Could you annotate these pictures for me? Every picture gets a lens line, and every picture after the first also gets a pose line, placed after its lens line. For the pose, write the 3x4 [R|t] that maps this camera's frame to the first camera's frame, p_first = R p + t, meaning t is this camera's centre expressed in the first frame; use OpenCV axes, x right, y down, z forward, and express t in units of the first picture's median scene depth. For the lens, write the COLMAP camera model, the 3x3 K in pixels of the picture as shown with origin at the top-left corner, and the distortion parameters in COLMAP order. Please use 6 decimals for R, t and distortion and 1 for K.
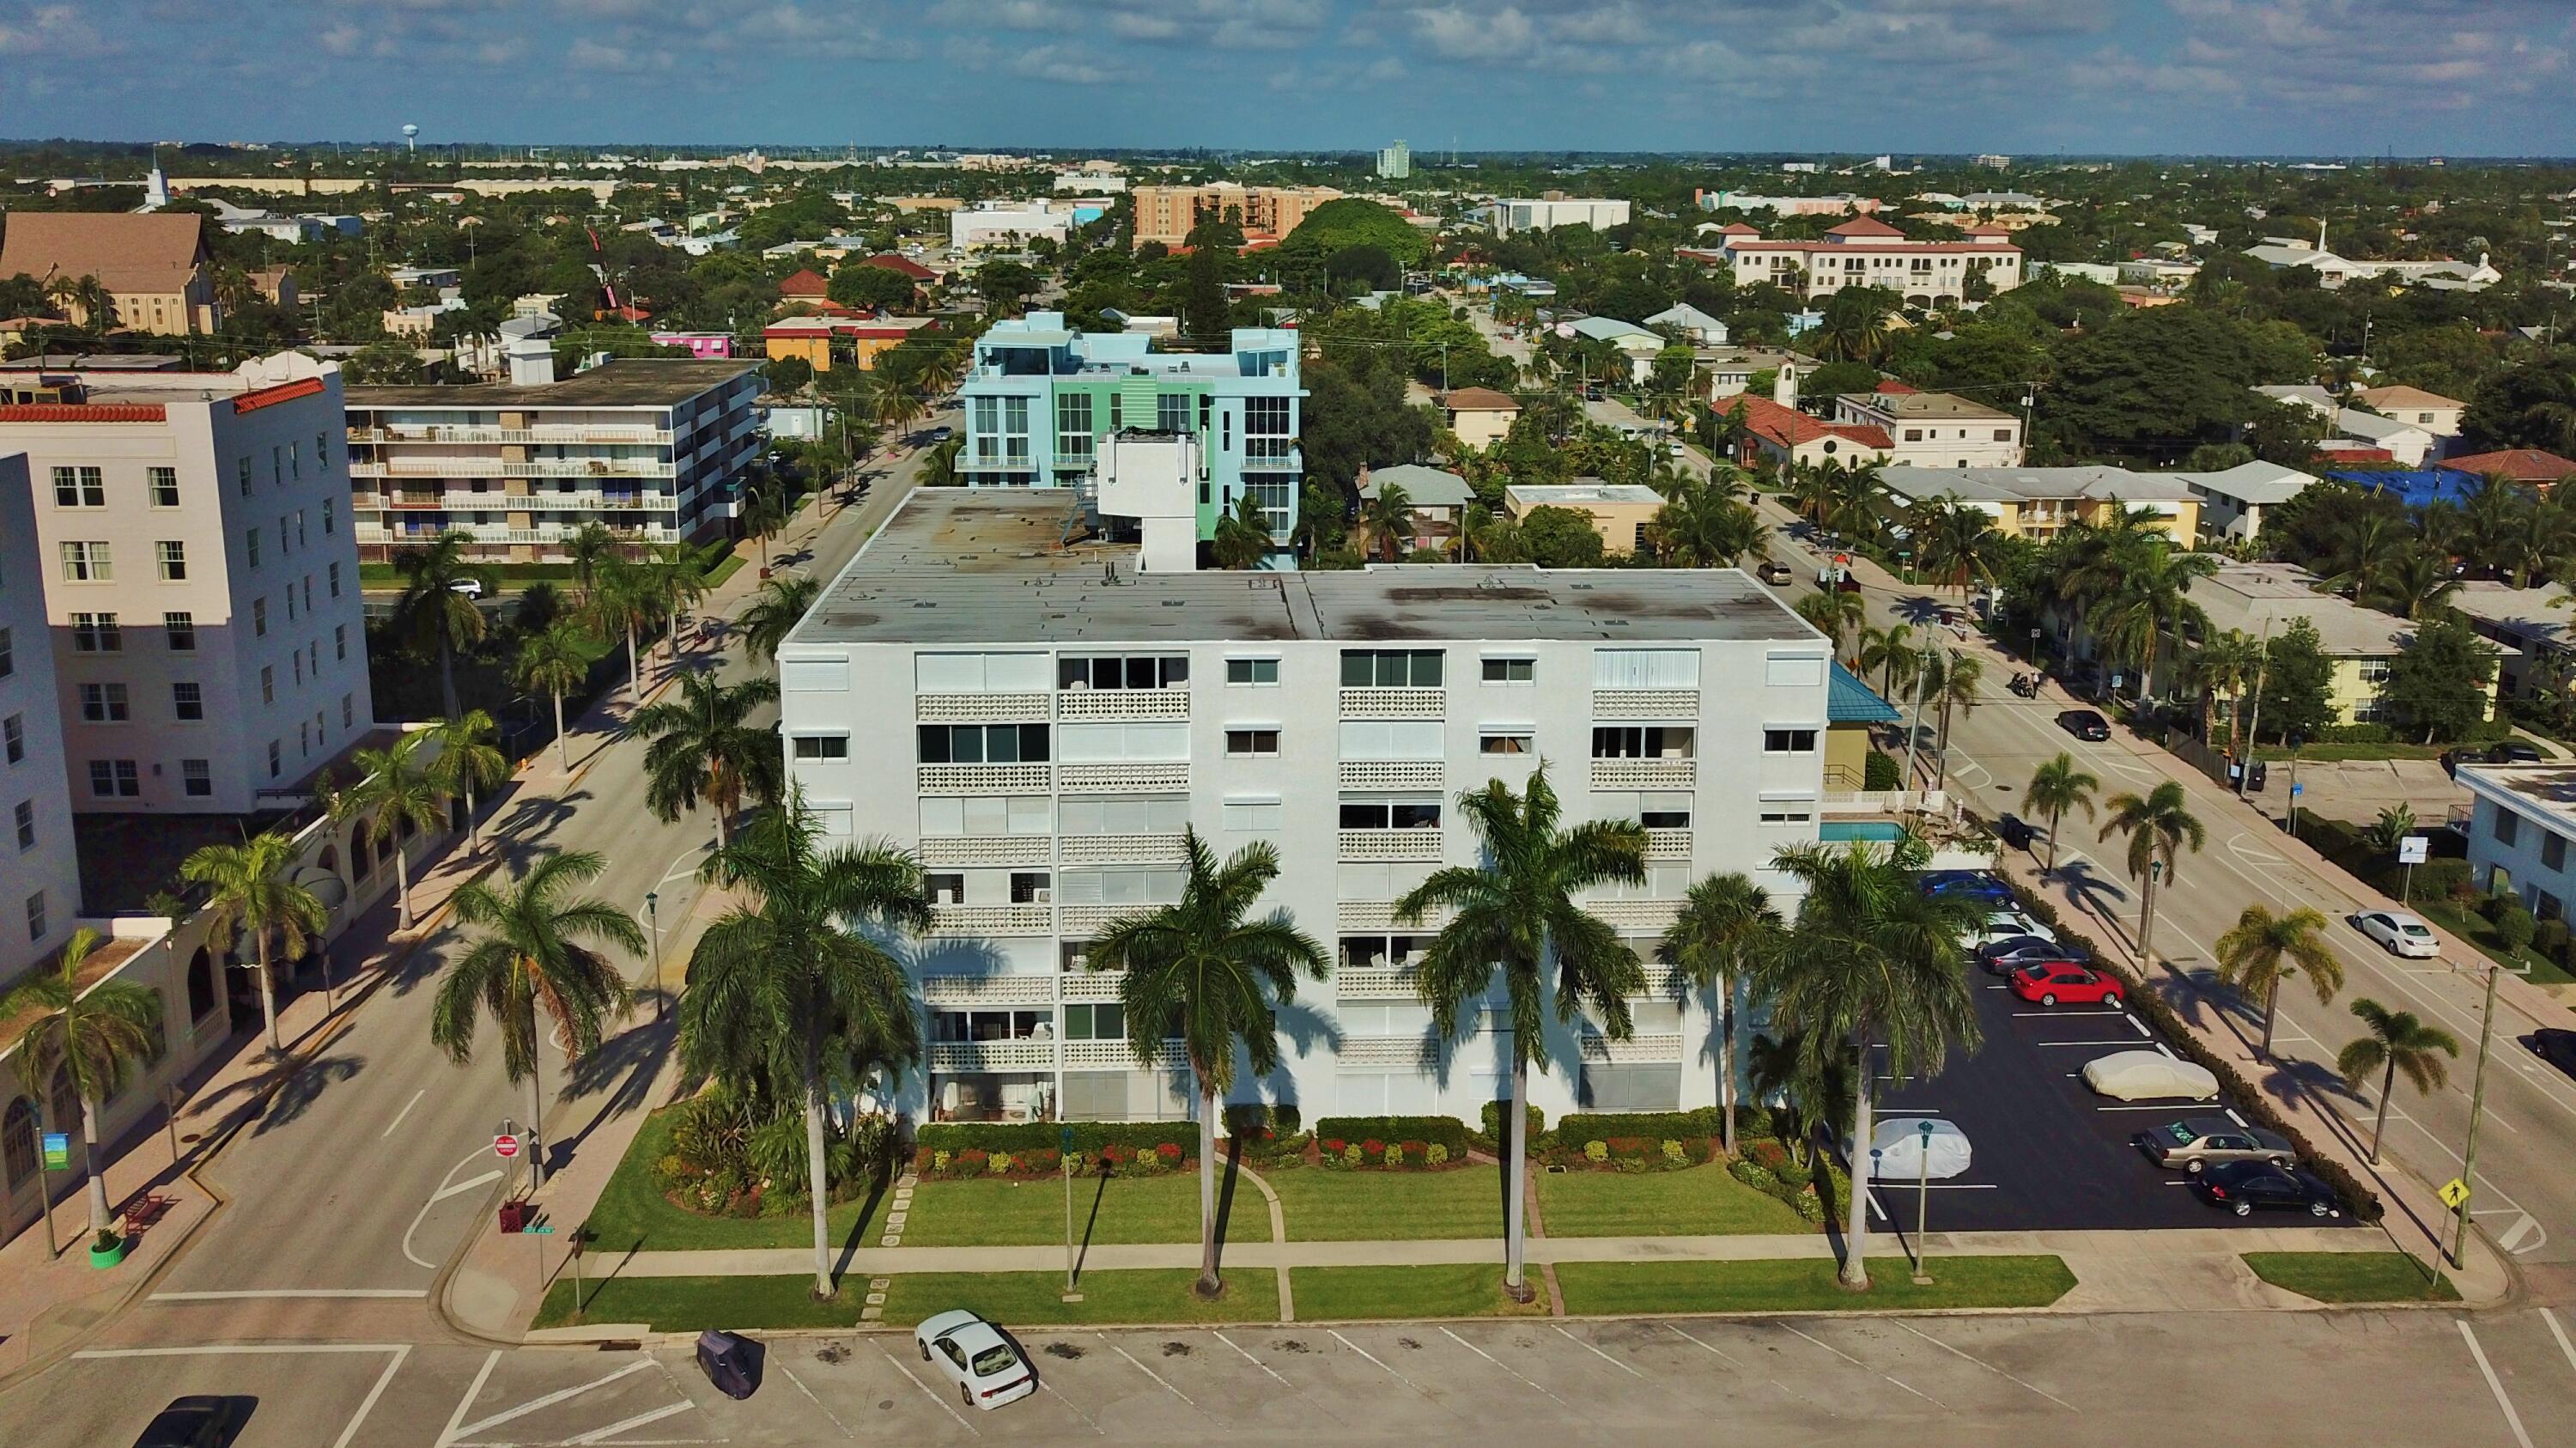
lens RADIAL K [[1977.6, 0, 1297.7], [0, 1977.6, 543.2], [0, 0, 1]] dist [-0.004727, 0.014897]
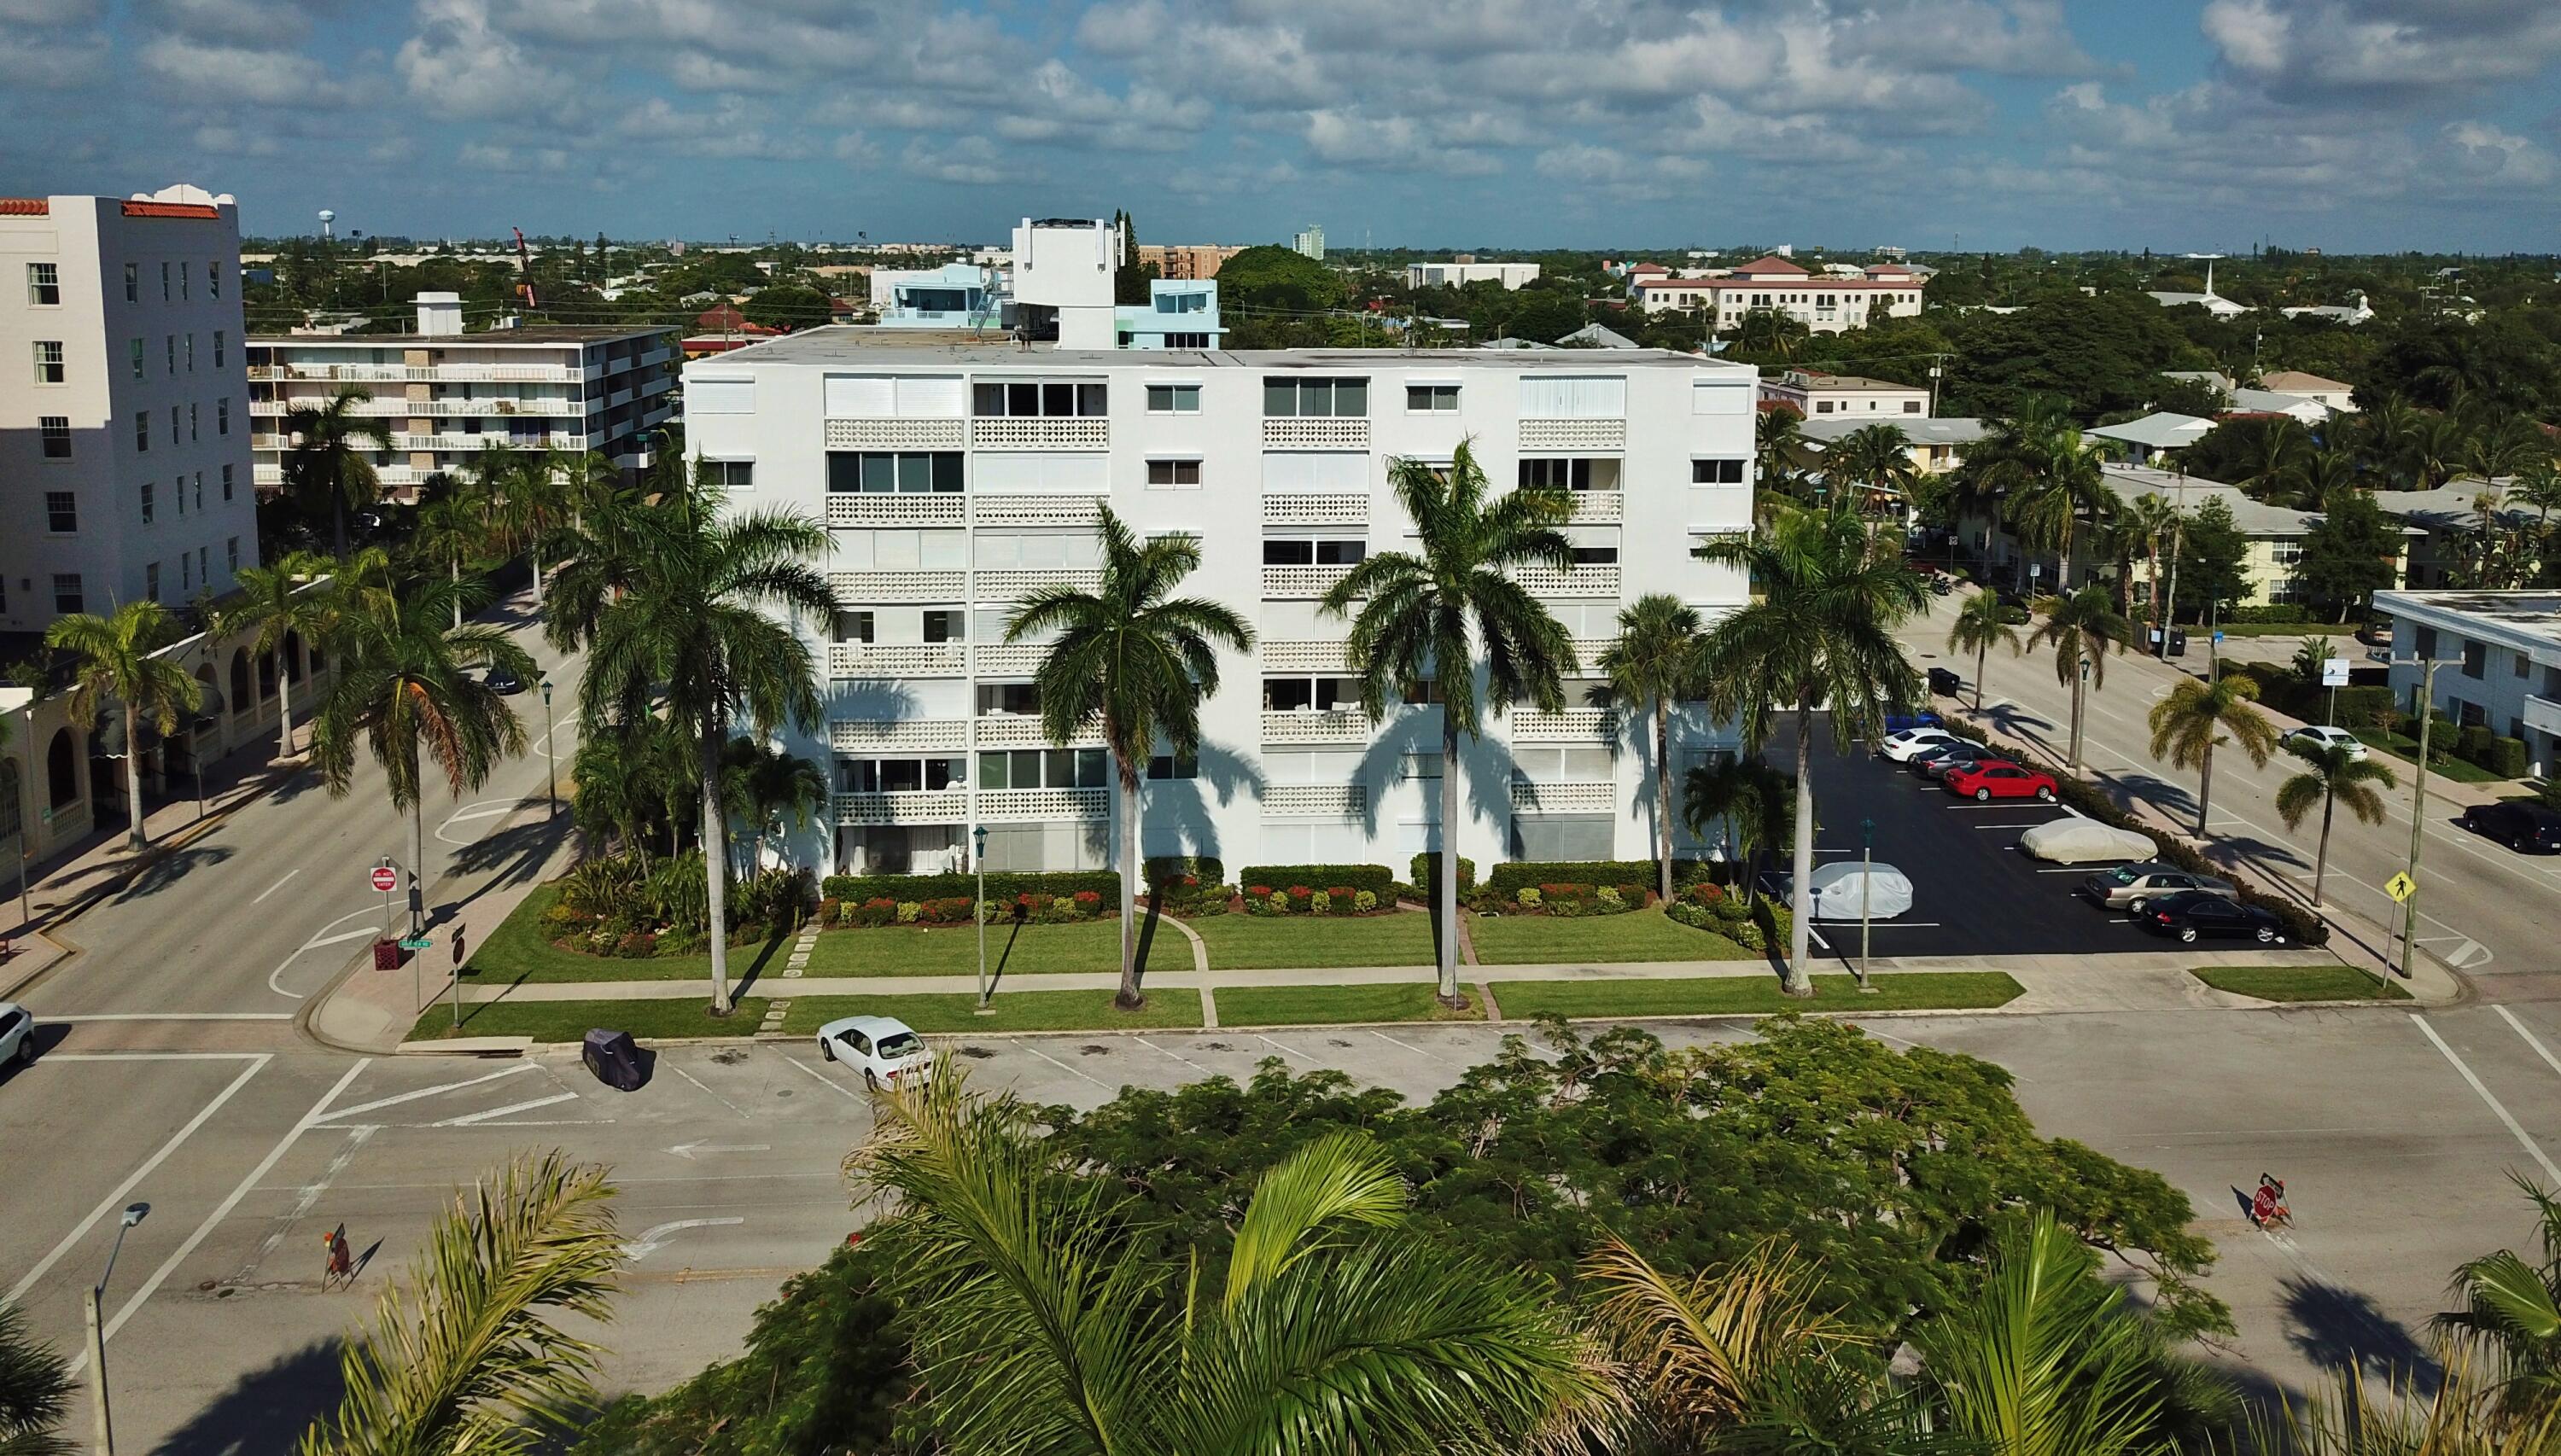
lens RADIAL K [[1961.6, 0, 1290.8], [0, 1961.6, 505.6], [0, 0, 1]] dist [0.002134, 0.002268]
pose [[0.999265, -0.004348, 0.038099, -0.001670], [0.007023, 0.997497, -0.070360, 0.181396], [-0.037697, 0.070576, 0.996794, 0.032826]]
